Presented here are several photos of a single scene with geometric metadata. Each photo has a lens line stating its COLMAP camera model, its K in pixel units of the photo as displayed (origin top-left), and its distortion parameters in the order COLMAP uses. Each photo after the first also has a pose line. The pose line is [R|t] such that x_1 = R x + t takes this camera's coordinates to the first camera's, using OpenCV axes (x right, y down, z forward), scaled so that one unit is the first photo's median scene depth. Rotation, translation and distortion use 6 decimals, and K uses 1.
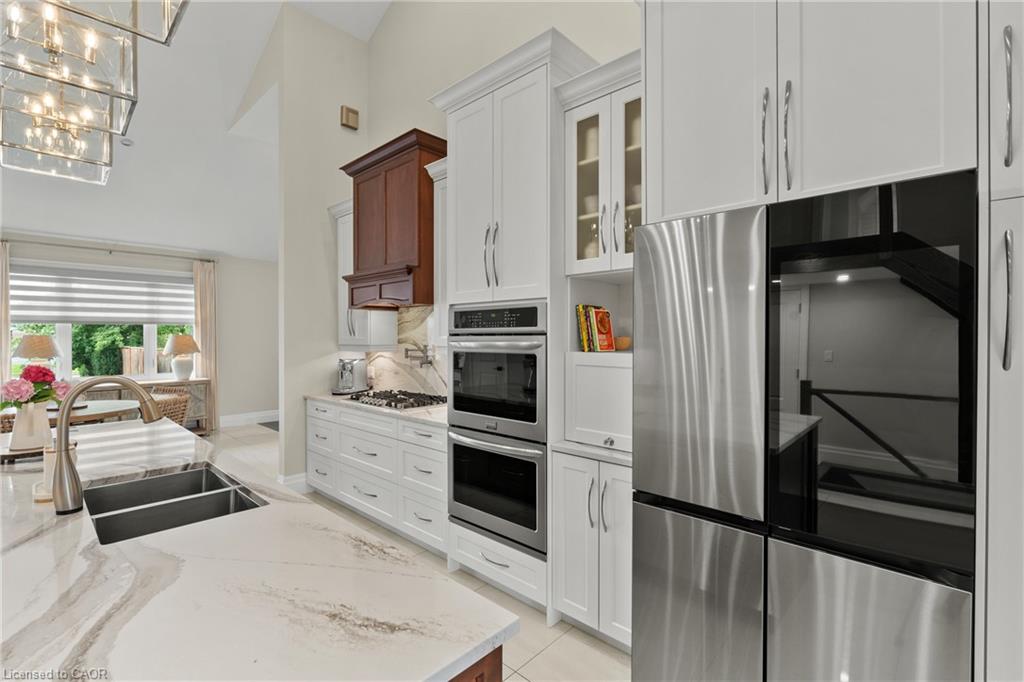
lens RADIAL K [[466.2, 0, 516.1], [0, 466.2, 335.4], [0, 0, 1]] dist [-0.003238, -0.000114]
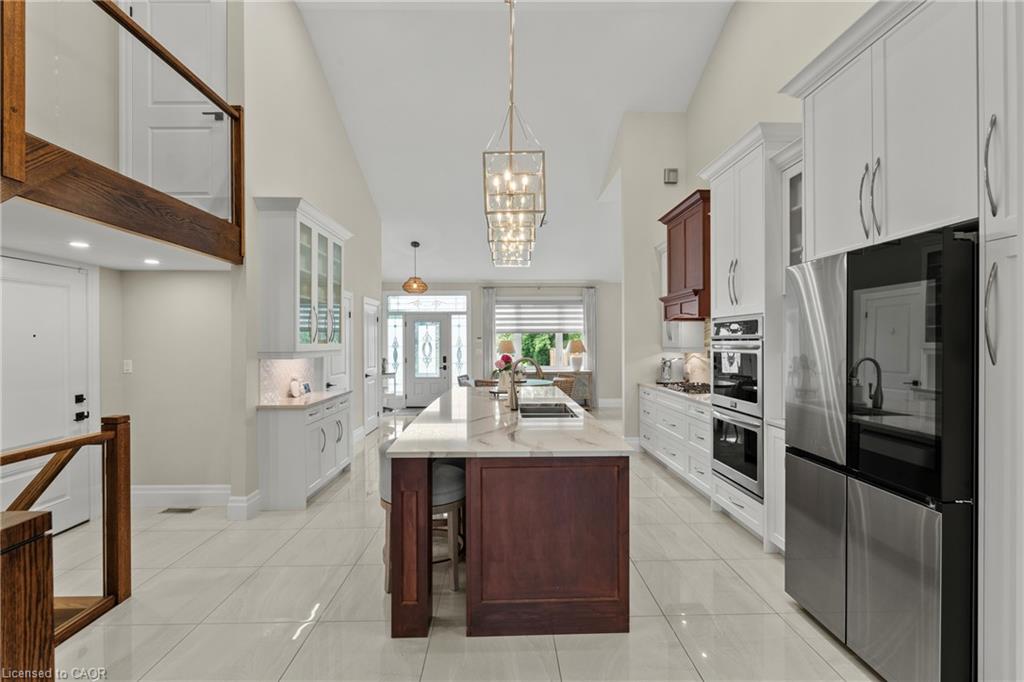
lens RADIAL K [[464.0, 0, 512.0], [0, 464.0, 341.0], [0, 0, 1]] dist [-0.003217, -0.000097]
pose [[0.703171, -0.000476, -0.711021, 0.424270], [0.001916, 0.999997, 0.001225, -0.000712], [0.711018, -0.002223, 0.703170, -0.403132]]
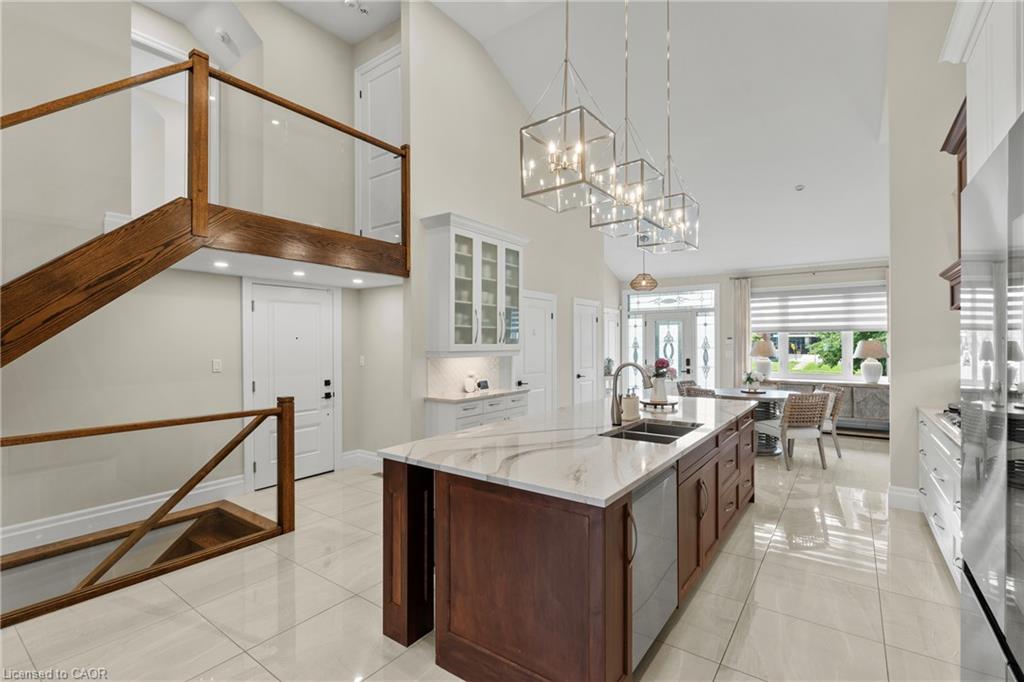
lens RADIAL K [[464.0, 0, 512.0], [0, 464.0, 341.0], [0, 0, 1]] dist [-0.003217, -0.000097]
pose [[0.121746, -0.001017, -0.992561, 0.545891], [0.001766, 0.999998, -0.000808, -0.001440], [0.992560, -0.001654, 0.121747, 0.134205]]
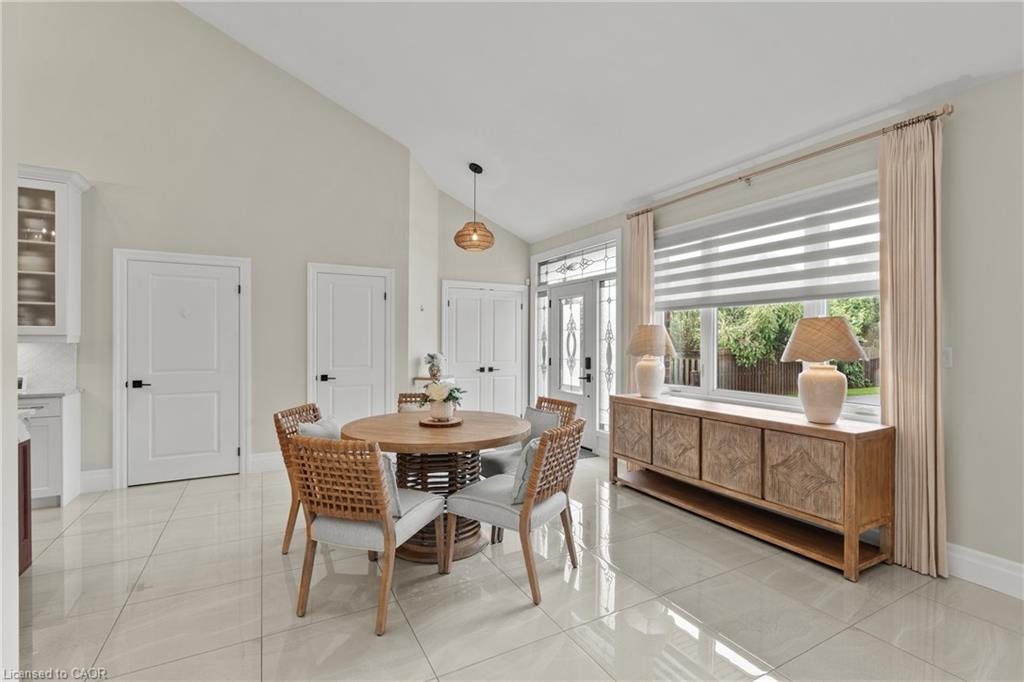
lens RADIAL K [[457.3, 0, 514.5], [0, 457.3, 343.2], [0, 0, 1]] dist [-0.002113, -0.000056]
pose [[-0.314958, 0.005599, -0.949089, -0.515730], [-0.002530, 0.999974, 0.006739, 0.046278], [0.949102, 0.004524, -0.314936, 2.008719]]
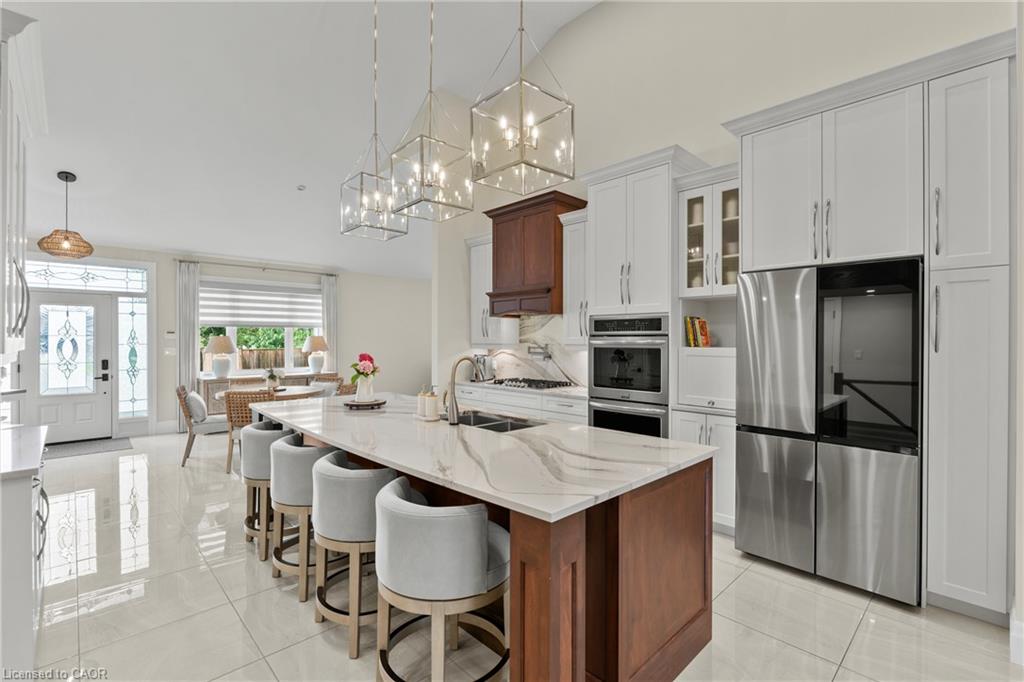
lens RADIAL K [[467.9, 0, 518.2], [0, 467.9, 337.5], [0, 0, 1]] dist [-0.005267, 0.000223]
pose [[0.998937, 0.002834, -0.046003, -0.299956], [-0.002907, 0.999995, -0.001510, 0.006462], [0.045998, 0.001642, 0.998940, -0.486680]]
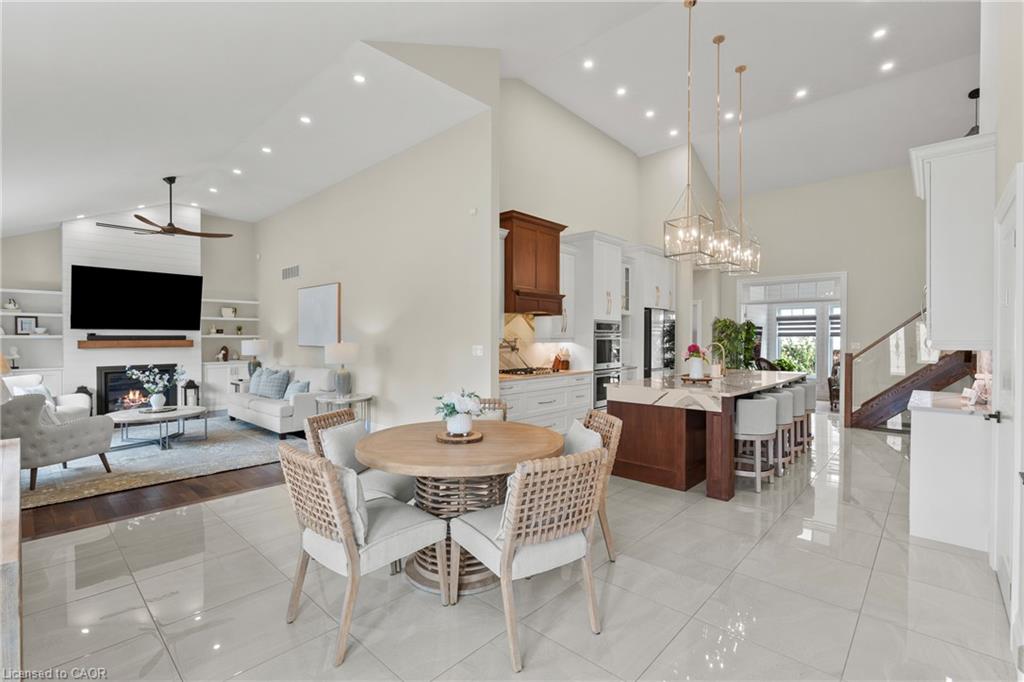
lens RADIAL K [[457.3, 0, 514.5], [0, 457.3, 343.2], [0, 0, 1]] dist [-0.002113, -0.000056]
pose [[-0.008219, -0.006918, 0.999942, -2.449219], [0.000087, 0.999976, 0.006919, 0.037082], [-0.999966, 0.000143, -0.008219, 1.420539]]
